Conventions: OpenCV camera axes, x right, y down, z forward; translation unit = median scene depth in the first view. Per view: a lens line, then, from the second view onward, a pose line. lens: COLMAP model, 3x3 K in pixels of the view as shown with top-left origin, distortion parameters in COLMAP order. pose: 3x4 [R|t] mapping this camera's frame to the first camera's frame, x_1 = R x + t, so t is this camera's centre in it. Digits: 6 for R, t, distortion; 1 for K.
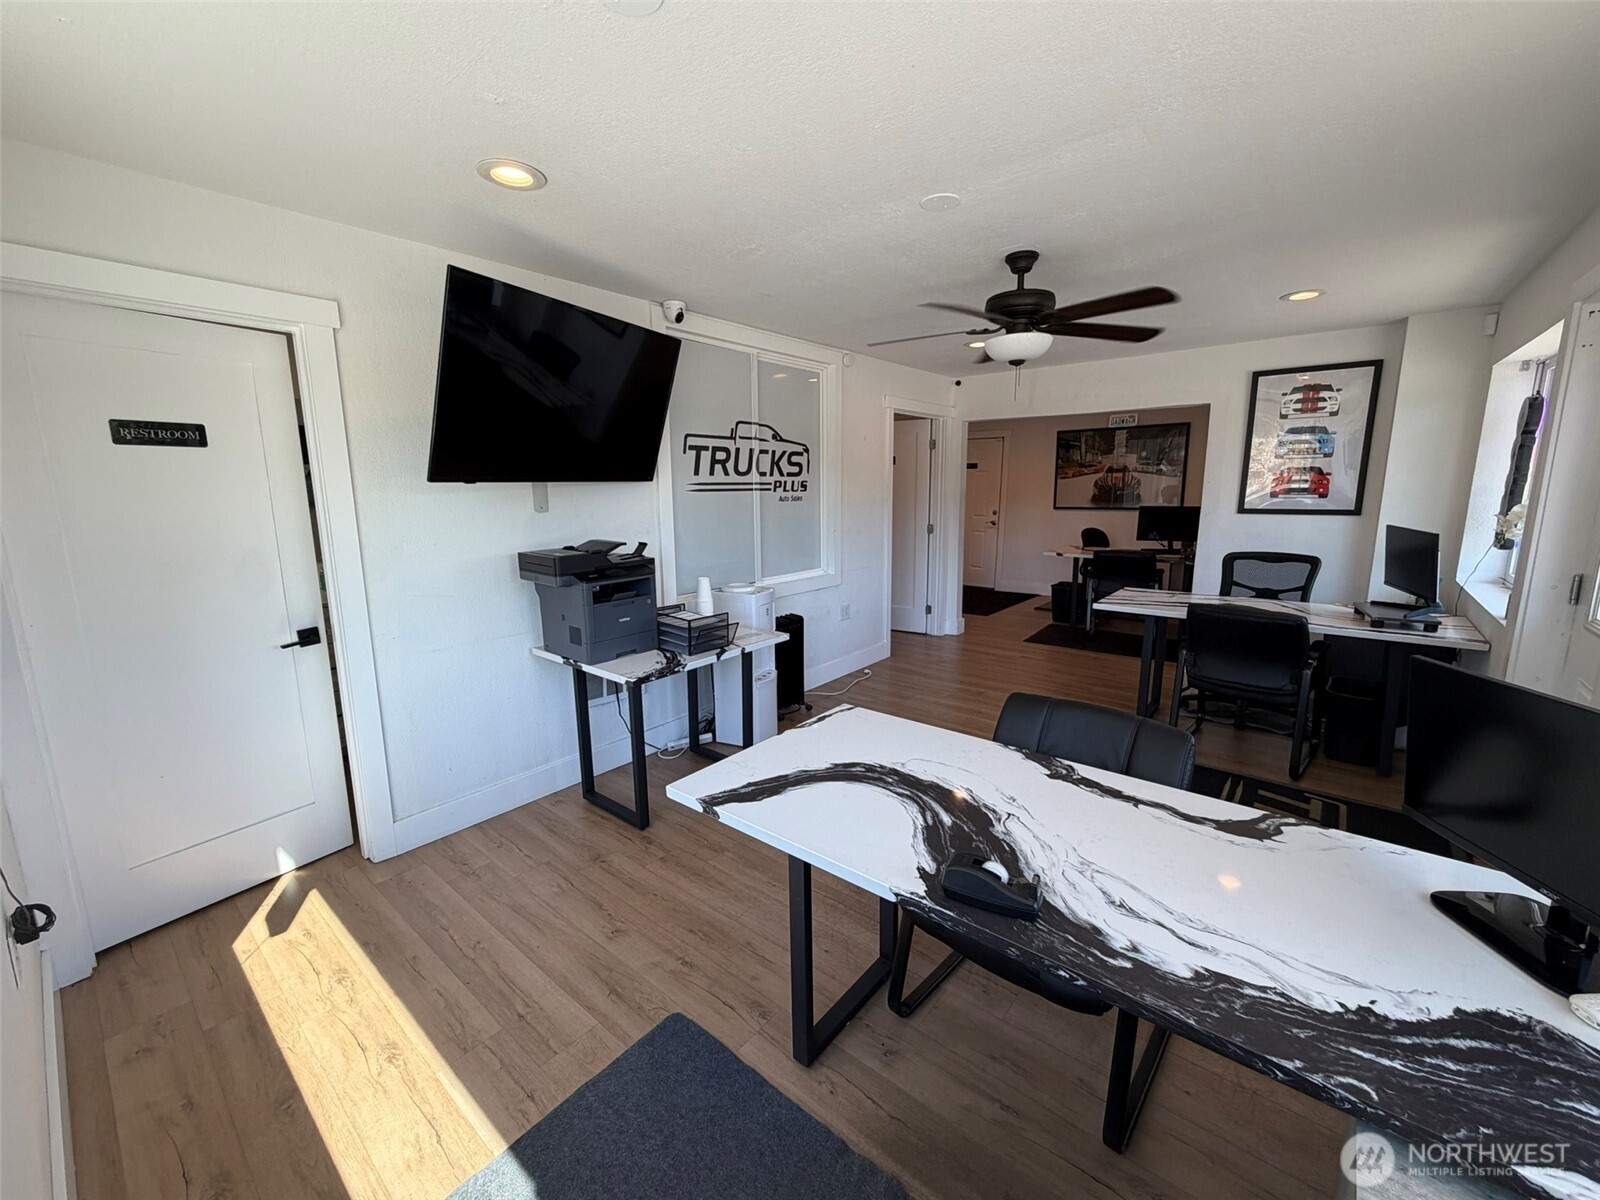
lens RADIAL K [[637.9, 0, 795.8], [0, 637.9, 599.1], [0, 0, 1]] dist [-0.000949, 0.000008]
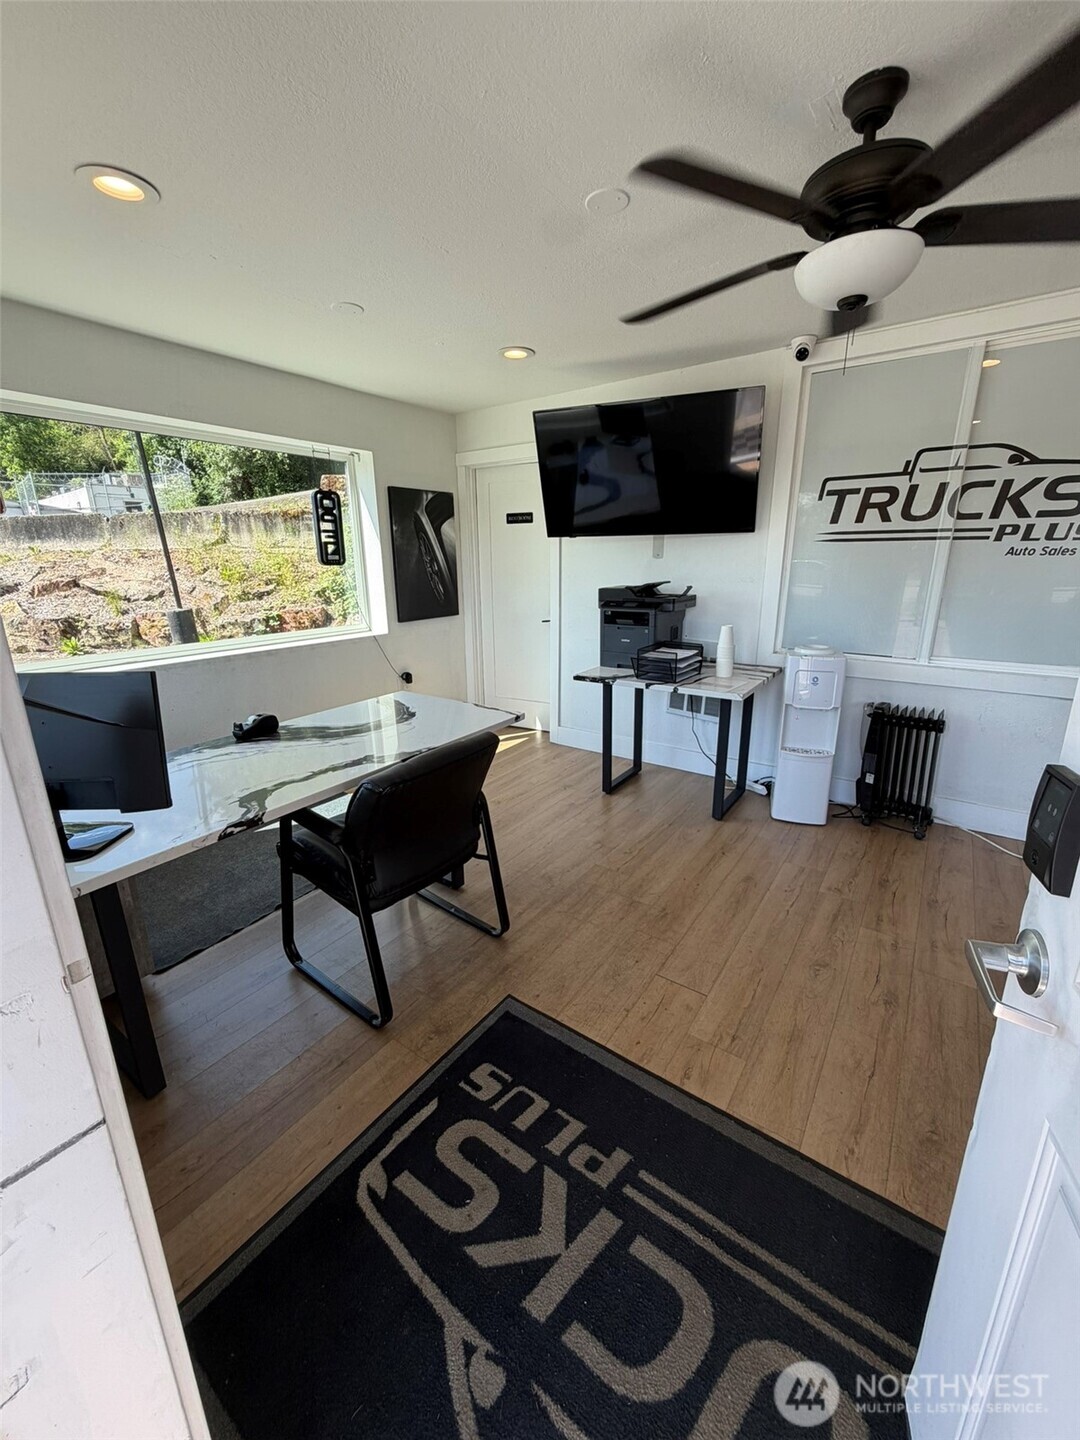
lens RADIAL K [[574.1, 0, 540.0], [0, 574.1, 720.0], [0, 0, 1]] dist [-0.000949, 0.000008]
pose [[0.074829, 0.283305, -0.956106, 0.657899], [-0.166739, 0.948851, 0.268105, -0.073776], [0.983158, 0.139358, 0.118239, 0.506245]]
